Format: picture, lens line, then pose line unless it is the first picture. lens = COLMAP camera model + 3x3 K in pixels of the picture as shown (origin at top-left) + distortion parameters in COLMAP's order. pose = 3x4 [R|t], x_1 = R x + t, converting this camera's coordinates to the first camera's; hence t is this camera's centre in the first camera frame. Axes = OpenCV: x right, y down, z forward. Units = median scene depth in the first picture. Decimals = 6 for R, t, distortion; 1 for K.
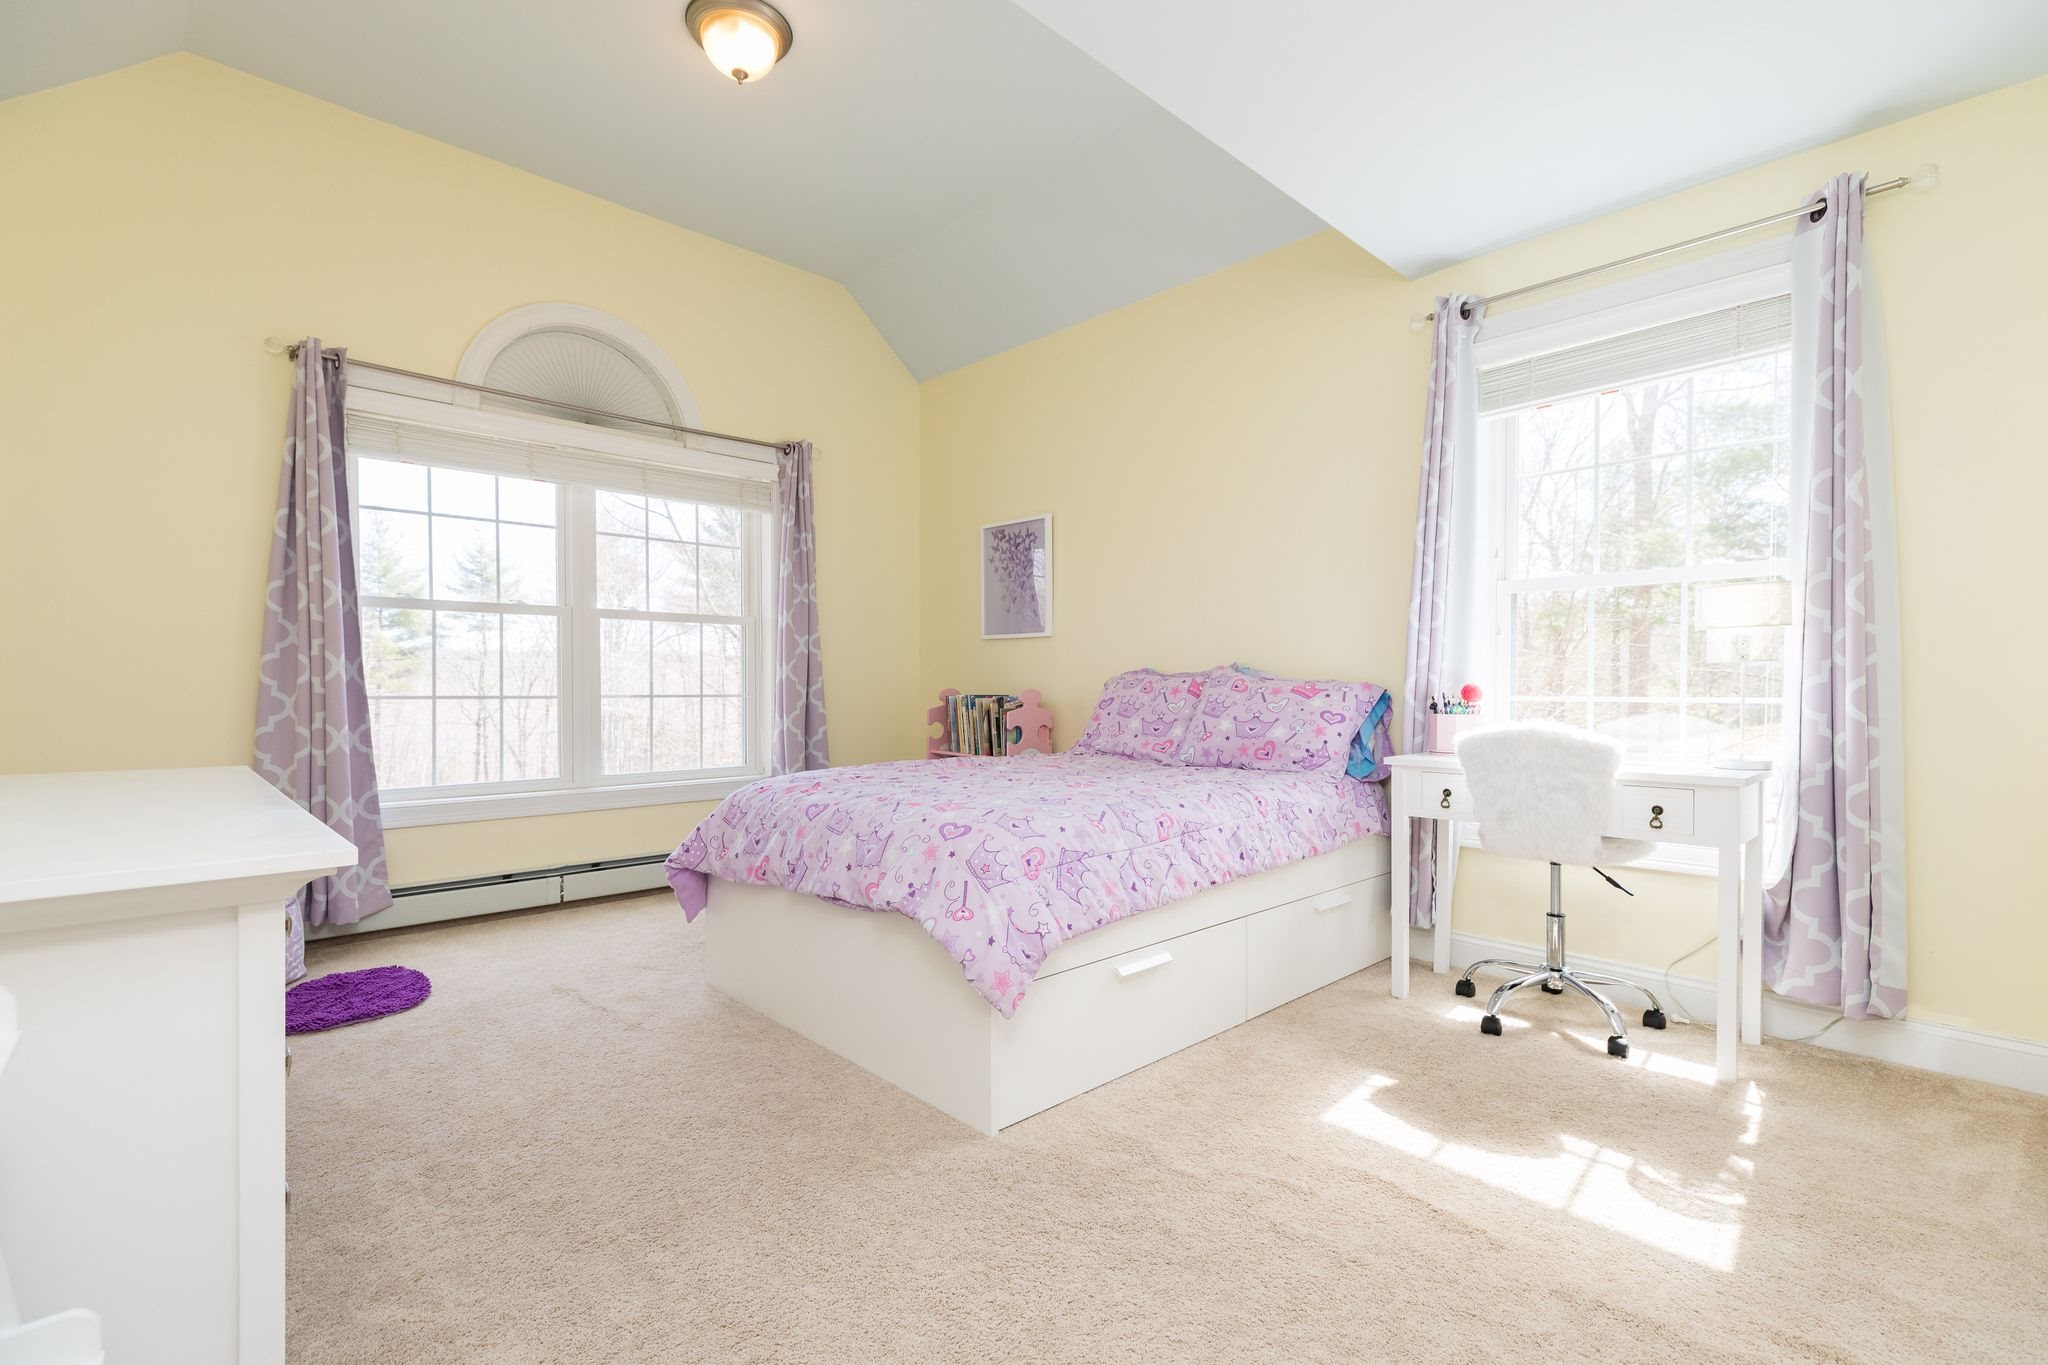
lens RADIAL K [[920.9, 0, 1024.5], [0, 920.9, 690.1], [0, 0, 1]] dist [0.004137, 0.000278]
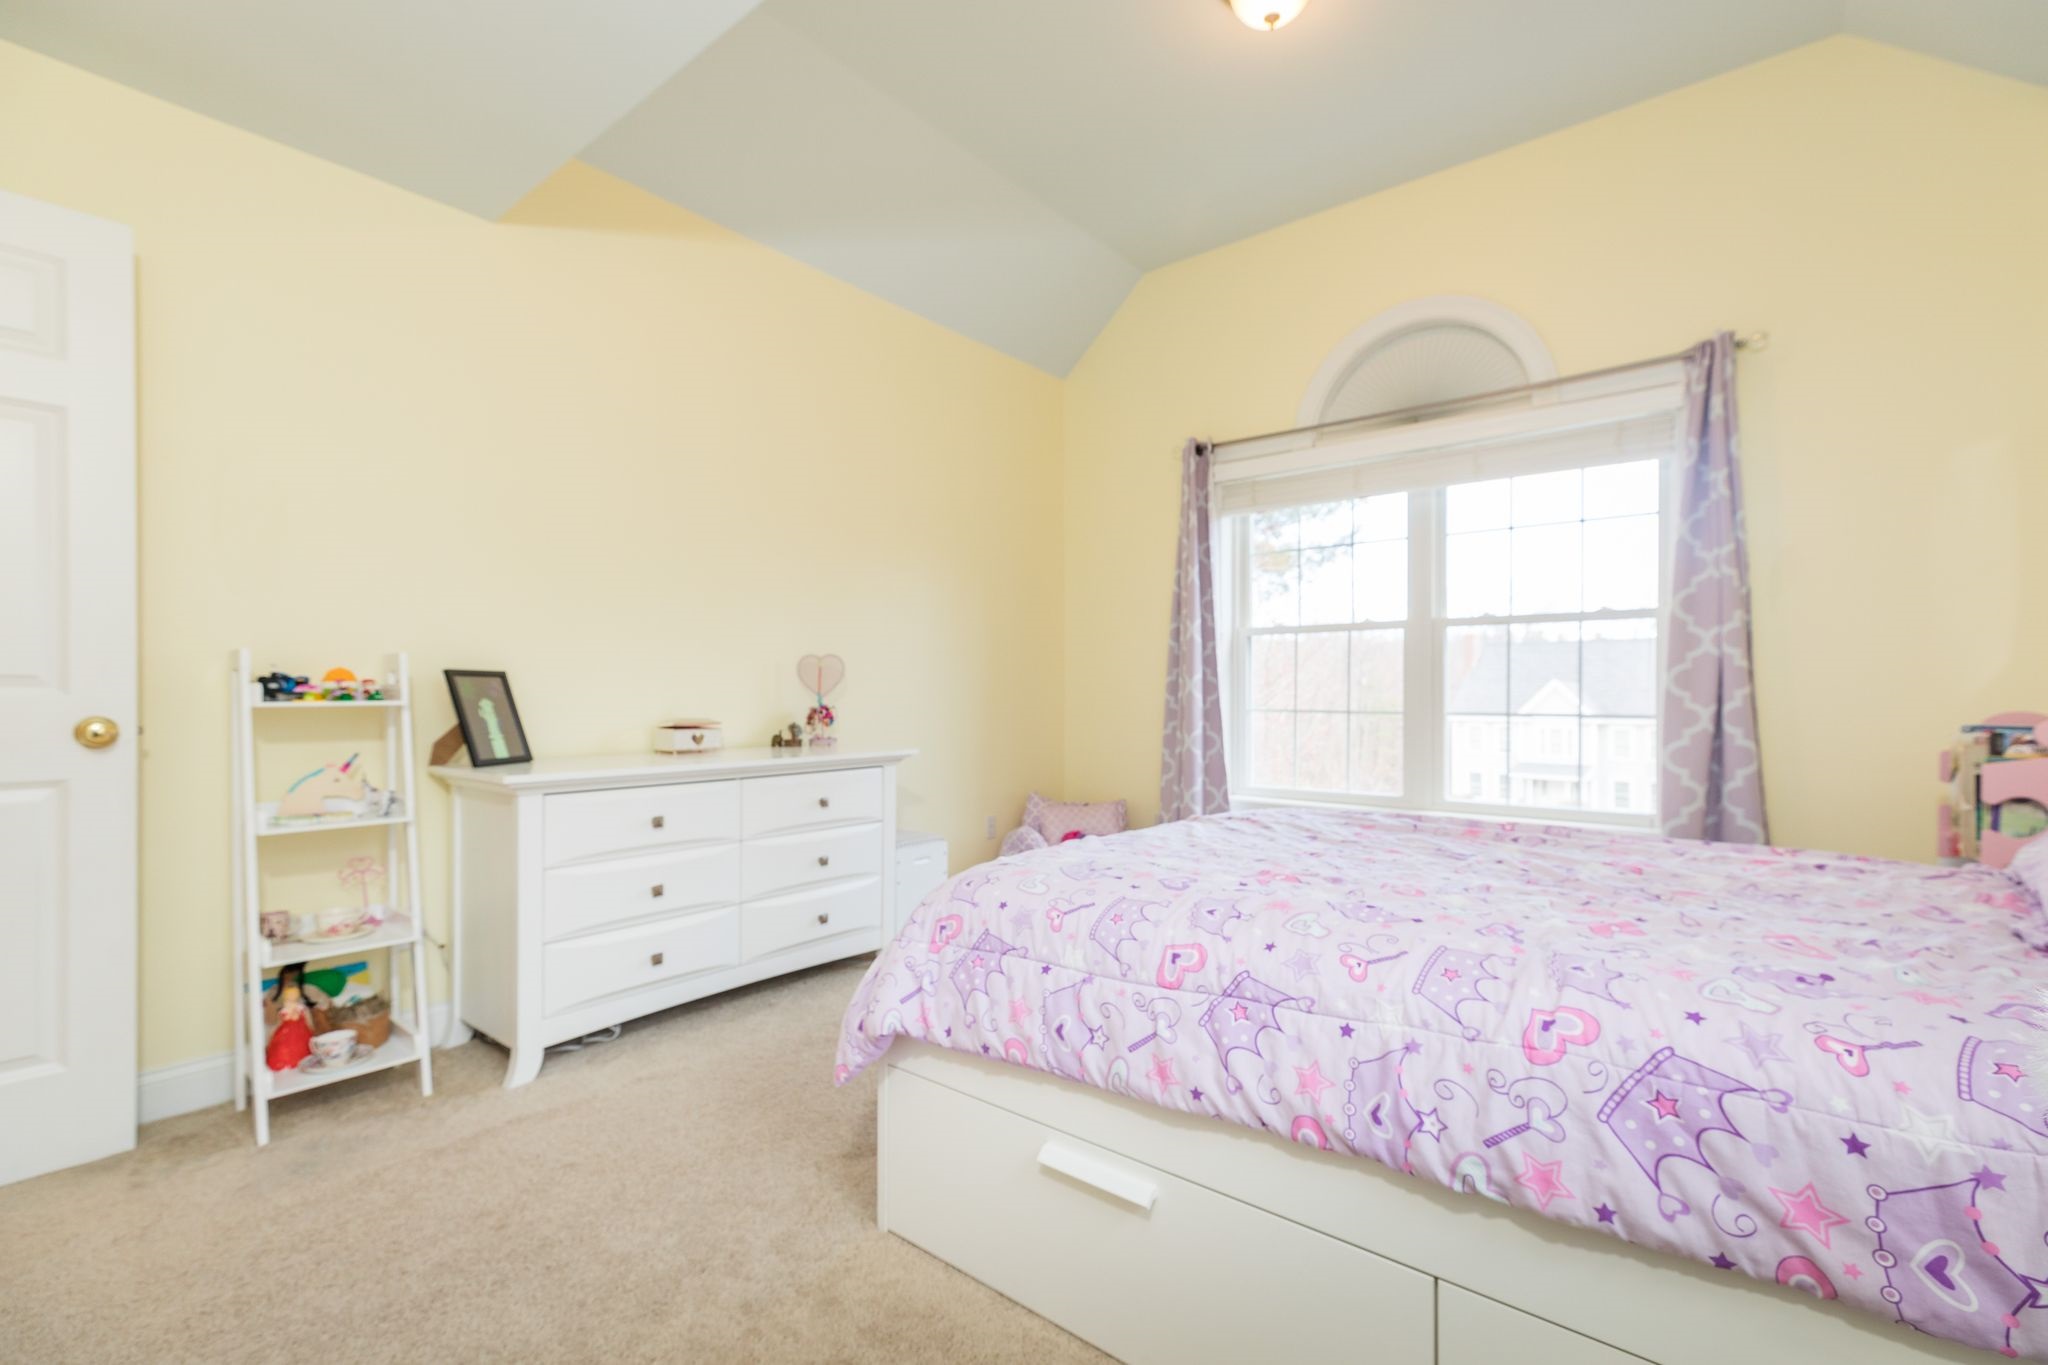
lens RADIAL K [[920.9, 0, 1012.3], [0, 920.9, 666.7], [0, 0, 1]] dist [0.004137, 0.000278]
pose [[0.115224, -0.029643, -0.992897, 0.489276], [-0.009256, 0.999479, -0.030914, -0.008977], [0.993296, 0.012752, 0.114890, 0.588339]]
